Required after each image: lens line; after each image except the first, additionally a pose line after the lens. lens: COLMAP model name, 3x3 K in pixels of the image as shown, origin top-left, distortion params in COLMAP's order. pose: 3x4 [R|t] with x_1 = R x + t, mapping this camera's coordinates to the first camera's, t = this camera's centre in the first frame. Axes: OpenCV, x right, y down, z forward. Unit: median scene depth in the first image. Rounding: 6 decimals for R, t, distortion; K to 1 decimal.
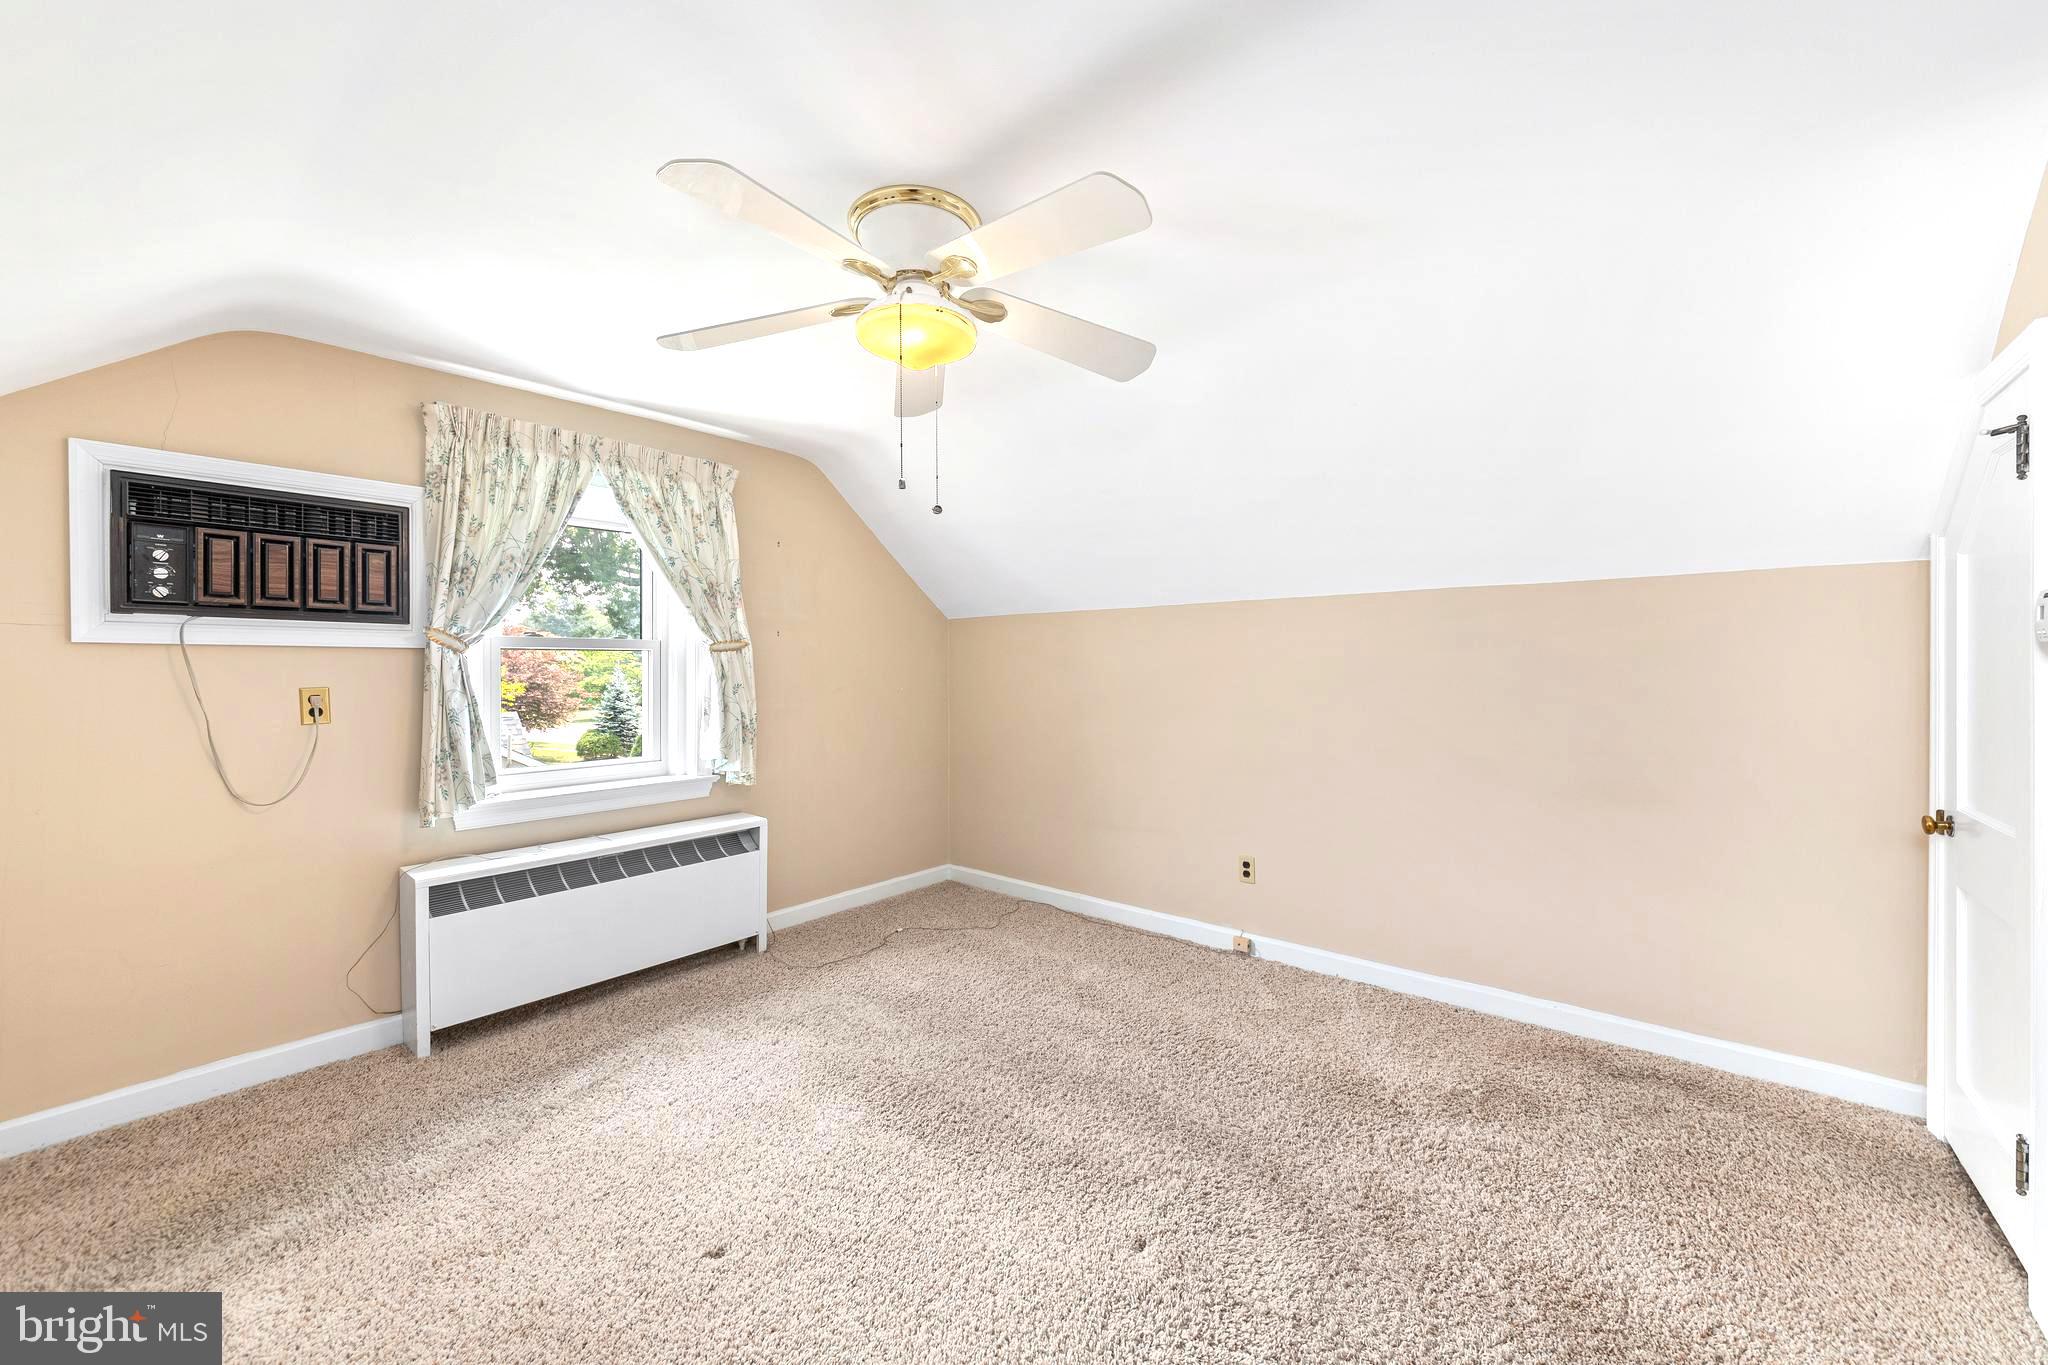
lens RADIAL K [[824.8, 0, 1021.2], [0, 824.8, 660.4], [0, 0, 1]] dist [-0.000235, -0.000502]
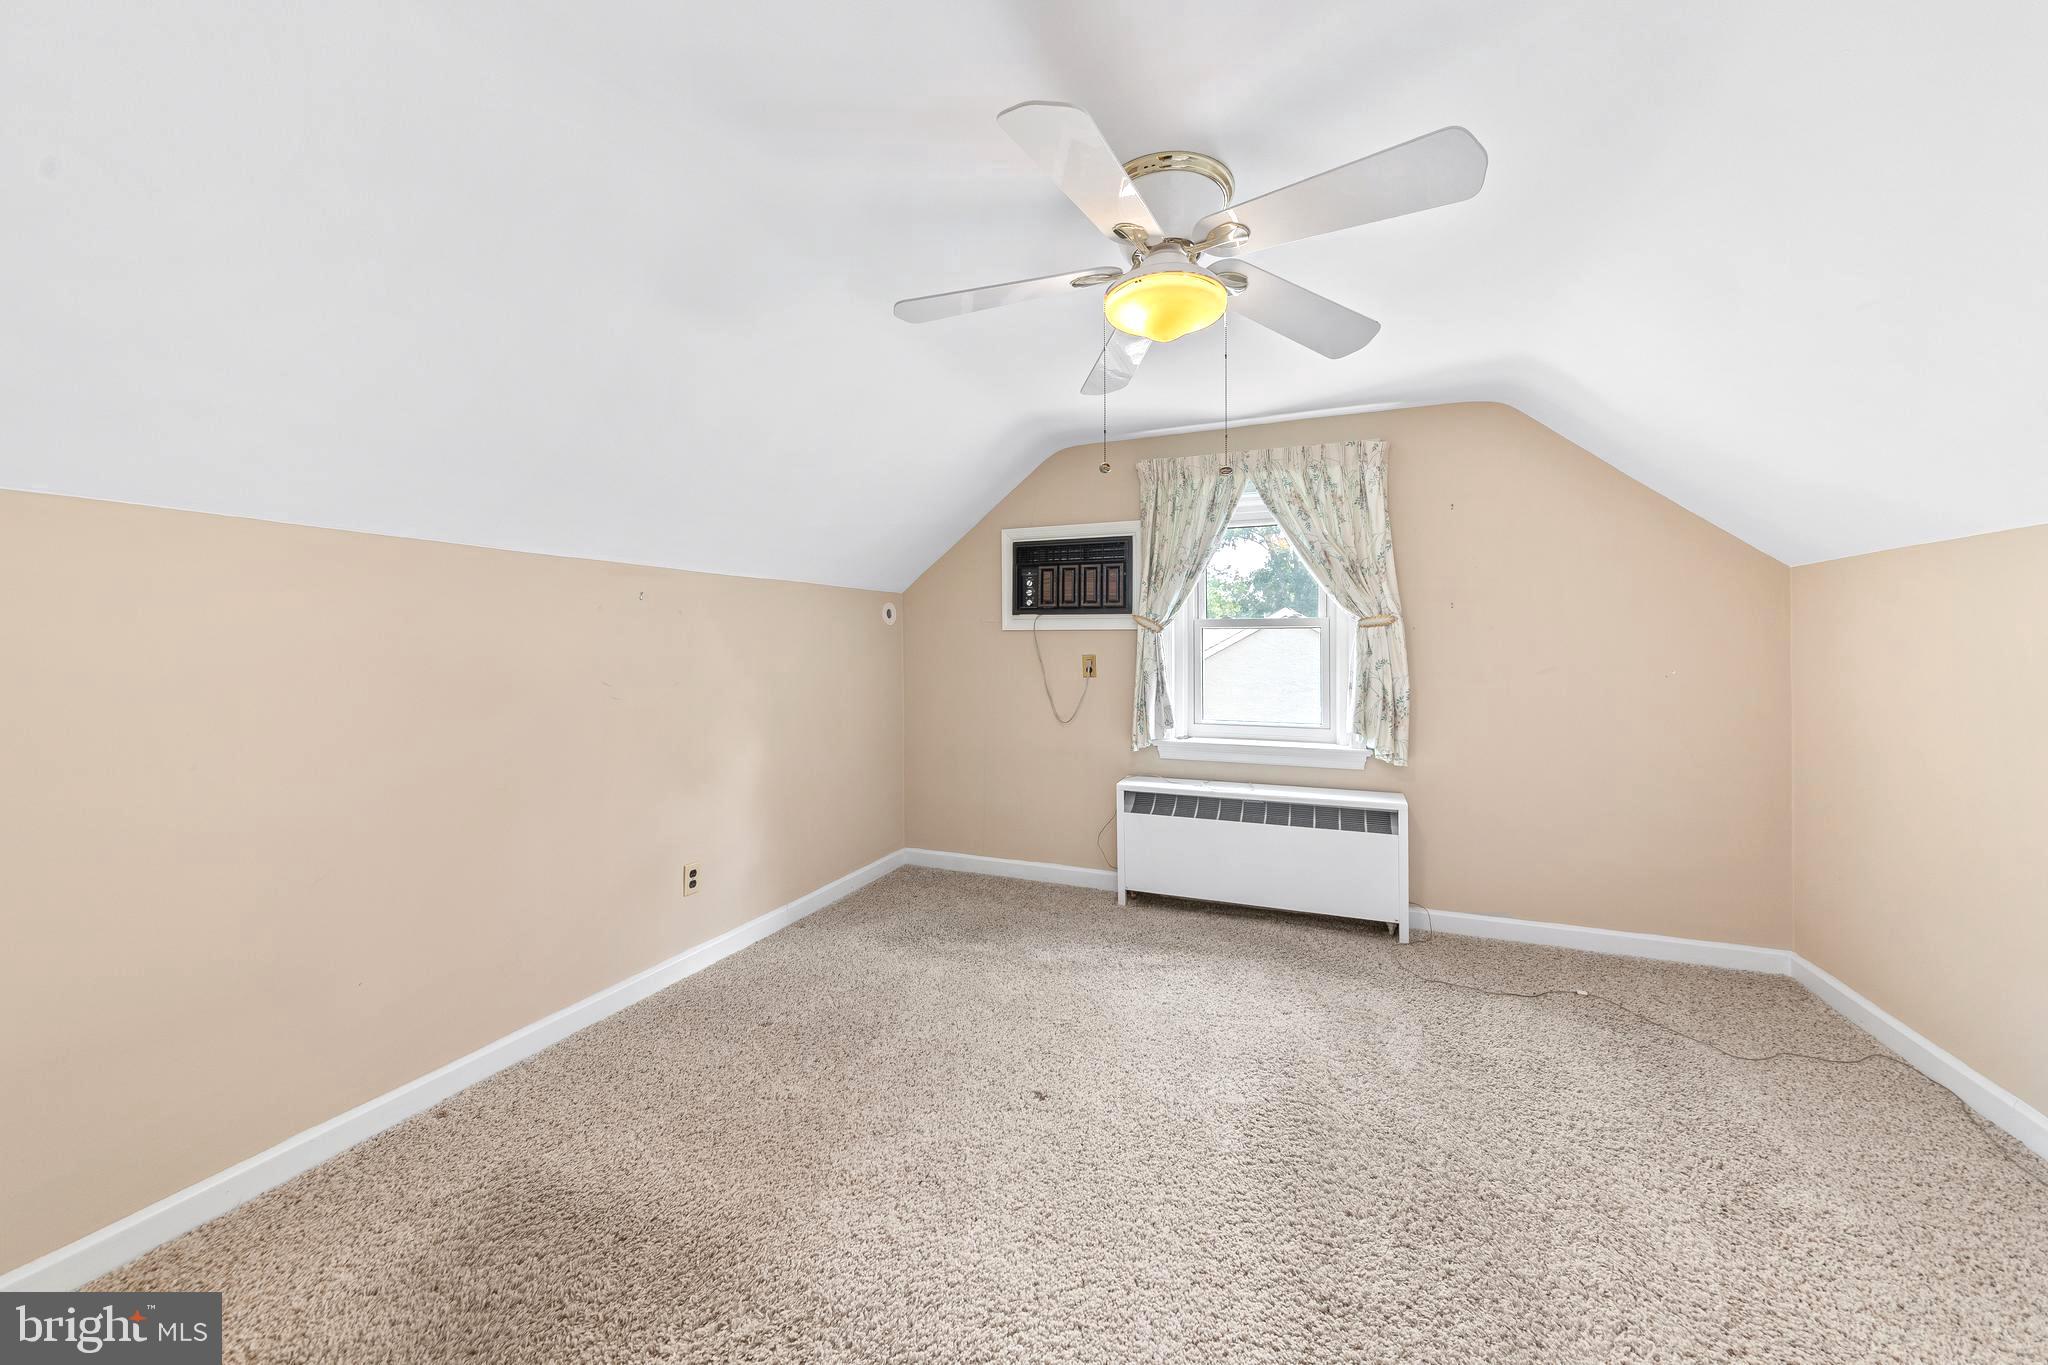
lens RADIAL K [[764.8, 0, 1029.9], [0, 764.8, 631.6], [0, 0, 1]] dist [0.002100, 0.000093]
pose [[0.265764, -0.012793, -0.963953, 0.527860], [0.009761, 0.999896, -0.010579, 0.000816], [0.963989, -0.006598, 0.265861, 0.442952]]
